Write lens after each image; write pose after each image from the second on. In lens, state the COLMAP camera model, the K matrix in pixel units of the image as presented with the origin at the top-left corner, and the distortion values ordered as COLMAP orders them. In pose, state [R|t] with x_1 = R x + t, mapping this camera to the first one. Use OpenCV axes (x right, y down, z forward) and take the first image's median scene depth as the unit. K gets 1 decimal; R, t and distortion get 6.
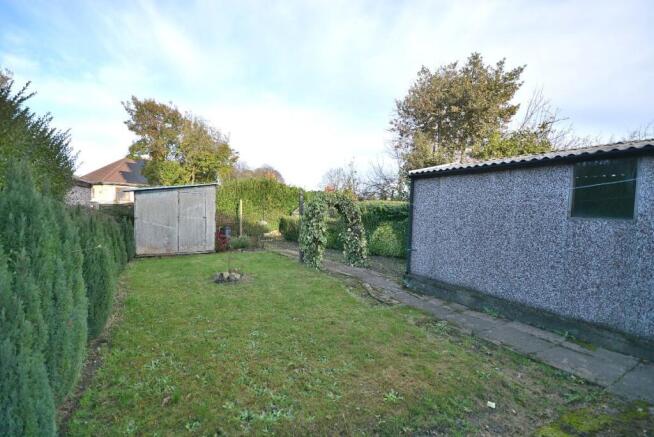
lens RADIAL K [[291.8, 0, 319.6], [0, 291.8, 222.4], [0, 0, 1]] dist [0.016038, -0.020244]
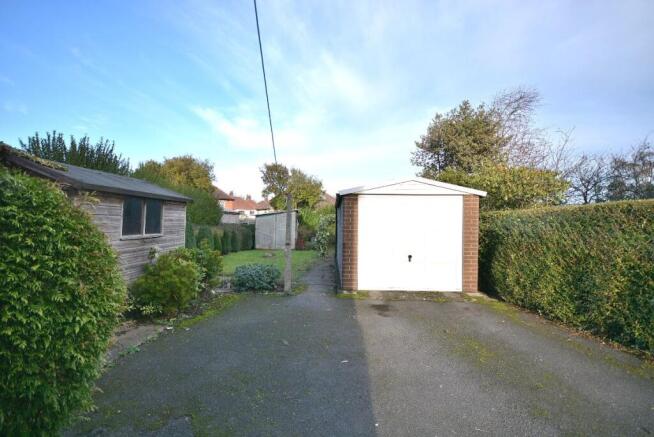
lens RADIAL K [[291.8, 0, 319.6], [0, 291.8, 222.4], [0, 0, 1]] dist [0.016038, -0.020244]
pose [[0.846386, -0.007324, -0.532519, 0.585017], [-0.022273, 0.998544, -0.049134, 0.018594], [0.532103, 0.053447, 0.844991, -0.323971]]
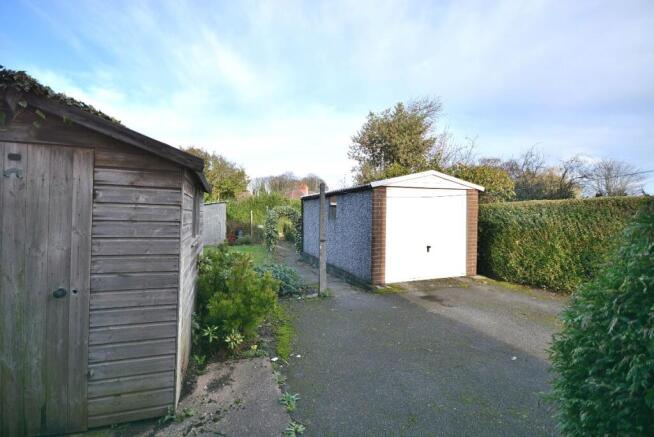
lens RADIAL K [[291.8, 0, 319.6], [0, 291.8, 222.4], [0, 0, 1]] dist [0.016038, -0.020244]
pose [[0.983302, -0.012534, -0.181552, 0.352975], [0.008767, 0.999730, -0.021536, 0.014155], [0.181772, 0.019585, 0.983146, -0.369361]]
